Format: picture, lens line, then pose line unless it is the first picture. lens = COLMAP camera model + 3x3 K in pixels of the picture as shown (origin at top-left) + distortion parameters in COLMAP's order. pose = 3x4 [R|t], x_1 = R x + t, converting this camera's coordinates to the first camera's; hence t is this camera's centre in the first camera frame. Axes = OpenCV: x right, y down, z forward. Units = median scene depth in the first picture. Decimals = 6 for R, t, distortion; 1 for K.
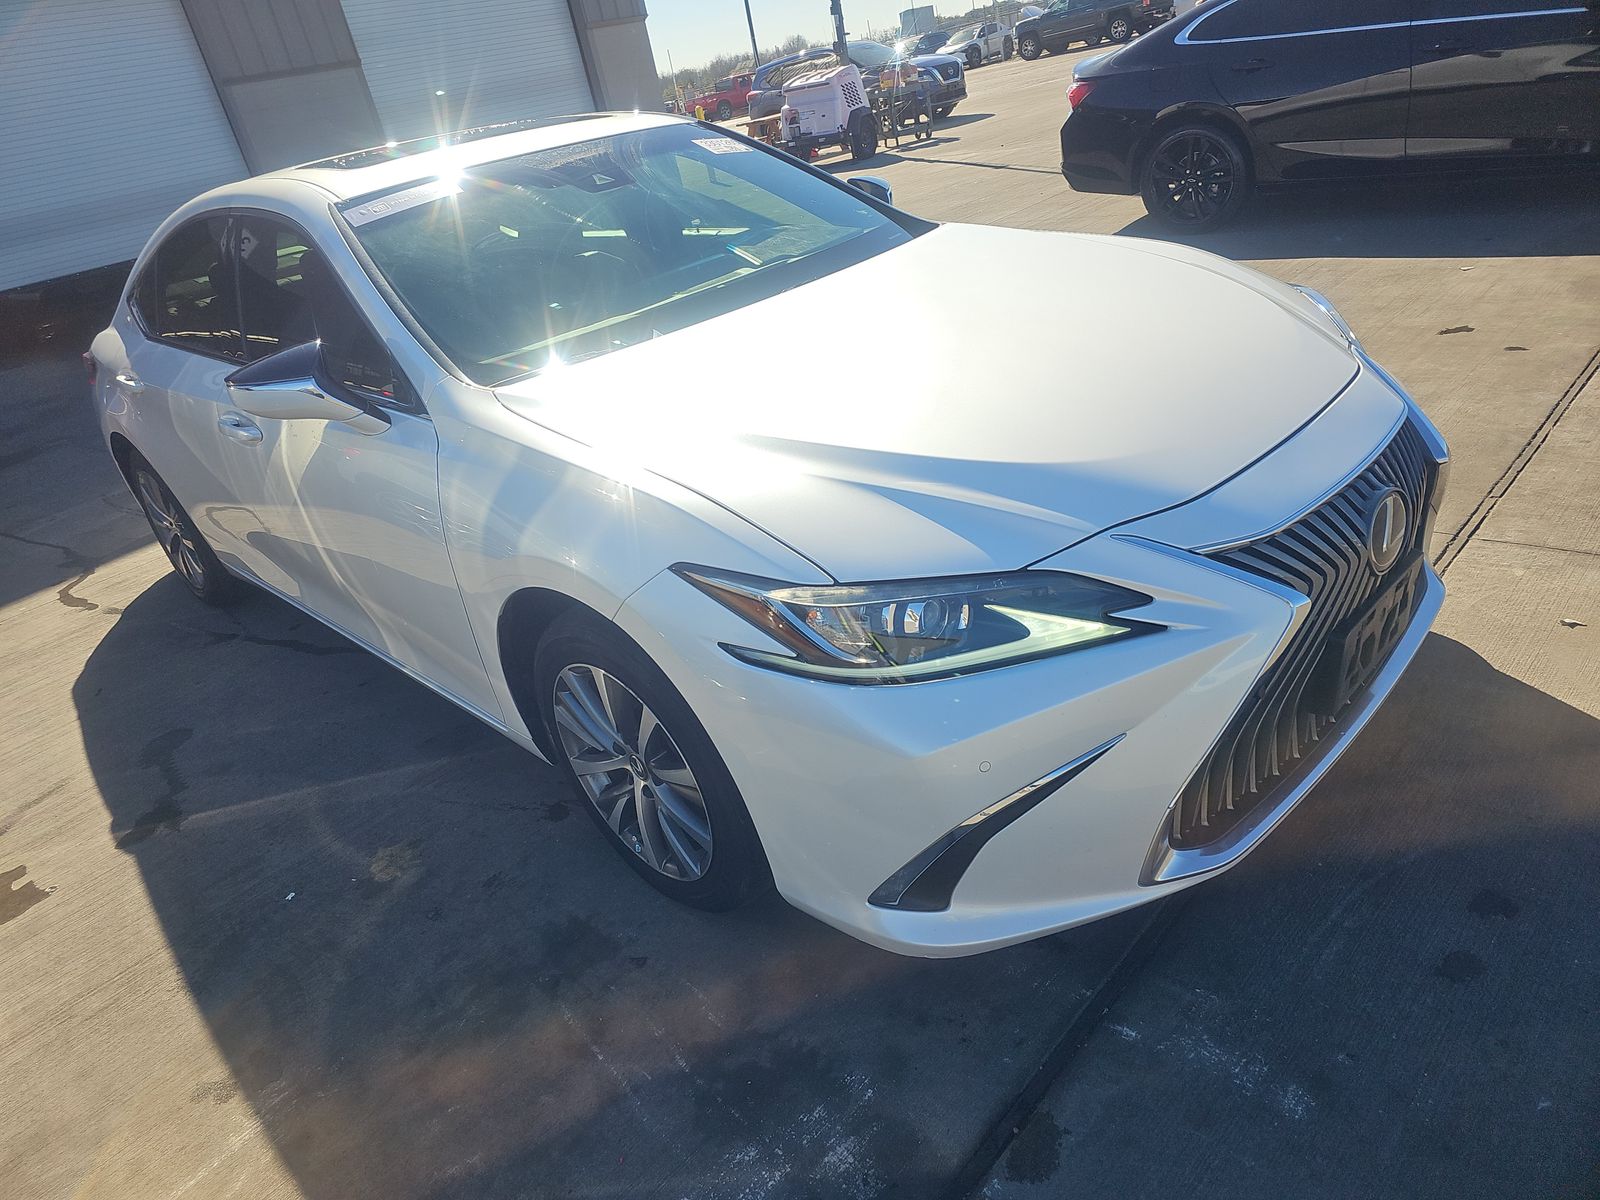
lens RADIAL K [[1058.5, 0, 795.8], [0, 1058.5, 600.0], [0, 0, 1]] dist [0.040574, -0.037328]
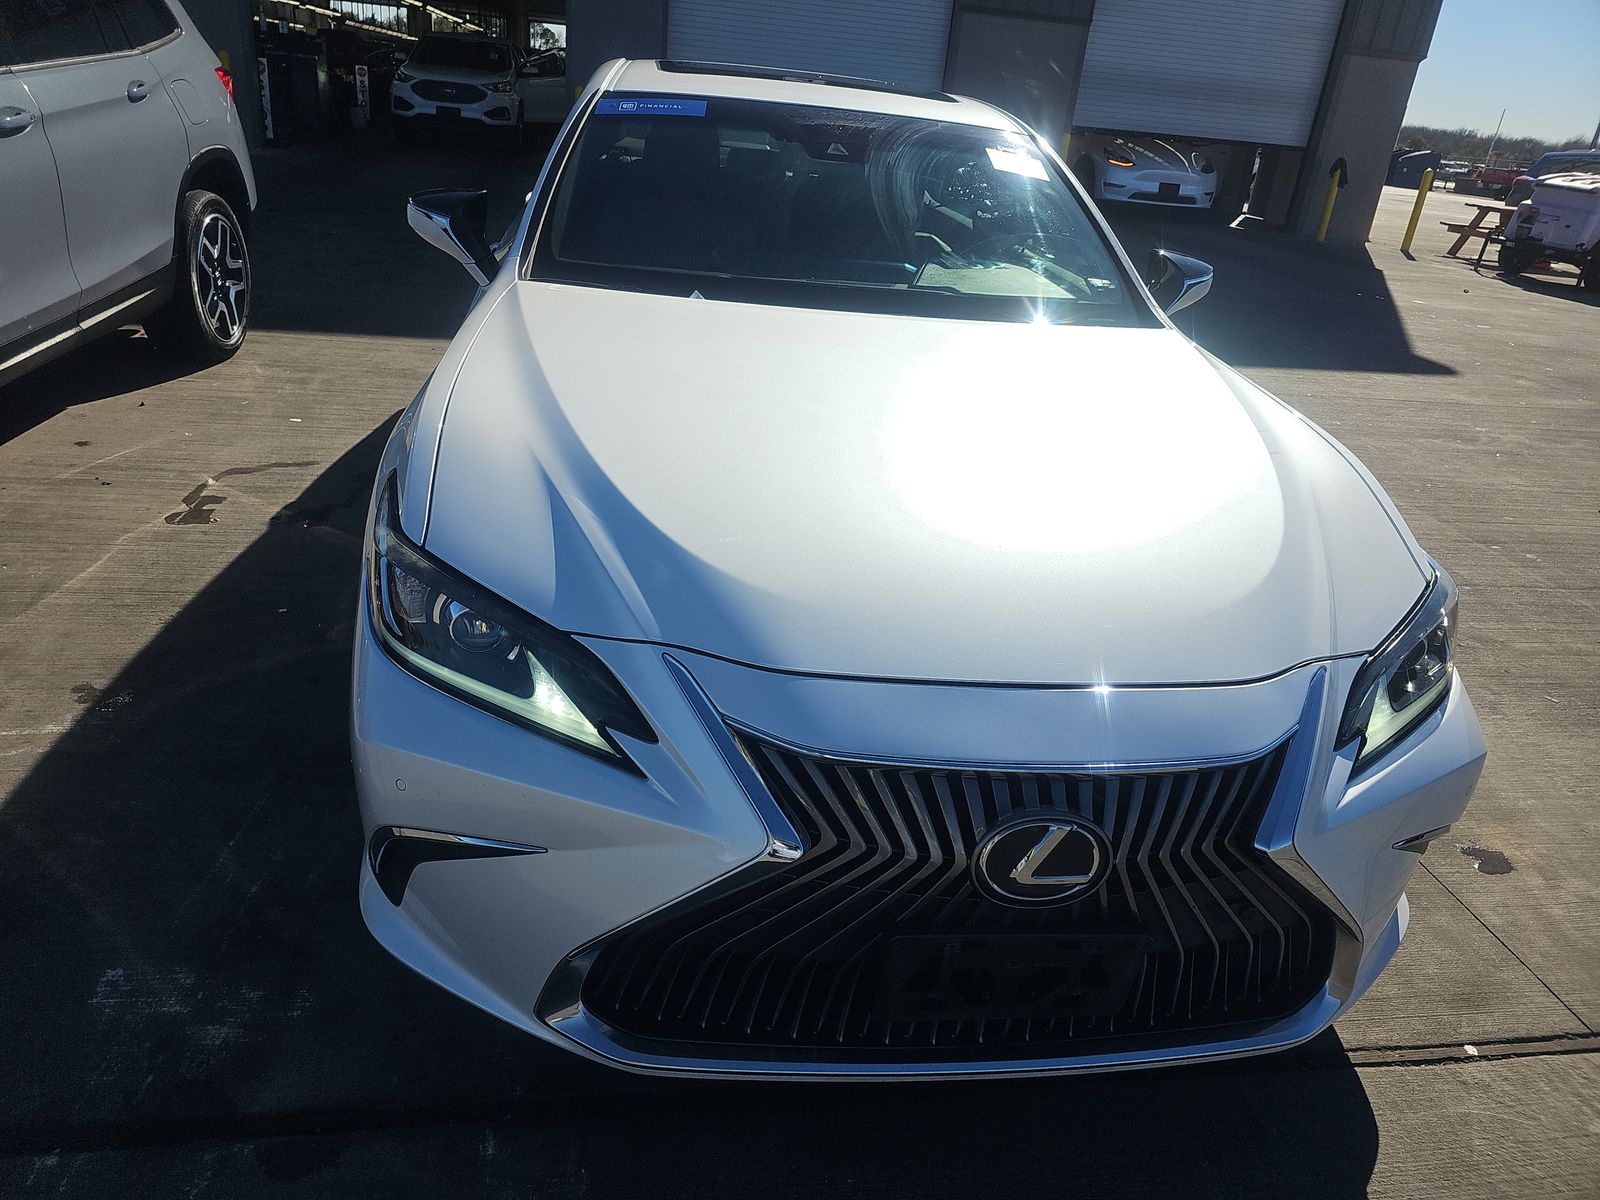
lens RADIAL K [[1058.5, 0, 797.9], [0, 1058.5, 596.5], [0, 0, 1]] dist [0.040574, -0.037328]
pose [[0.757633, 0.488784, -0.432530, 0.633017], [-0.482999, 0.865594, 0.132135, -0.231869], [0.438980, 0.108801, 0.891885, 0.238326]]
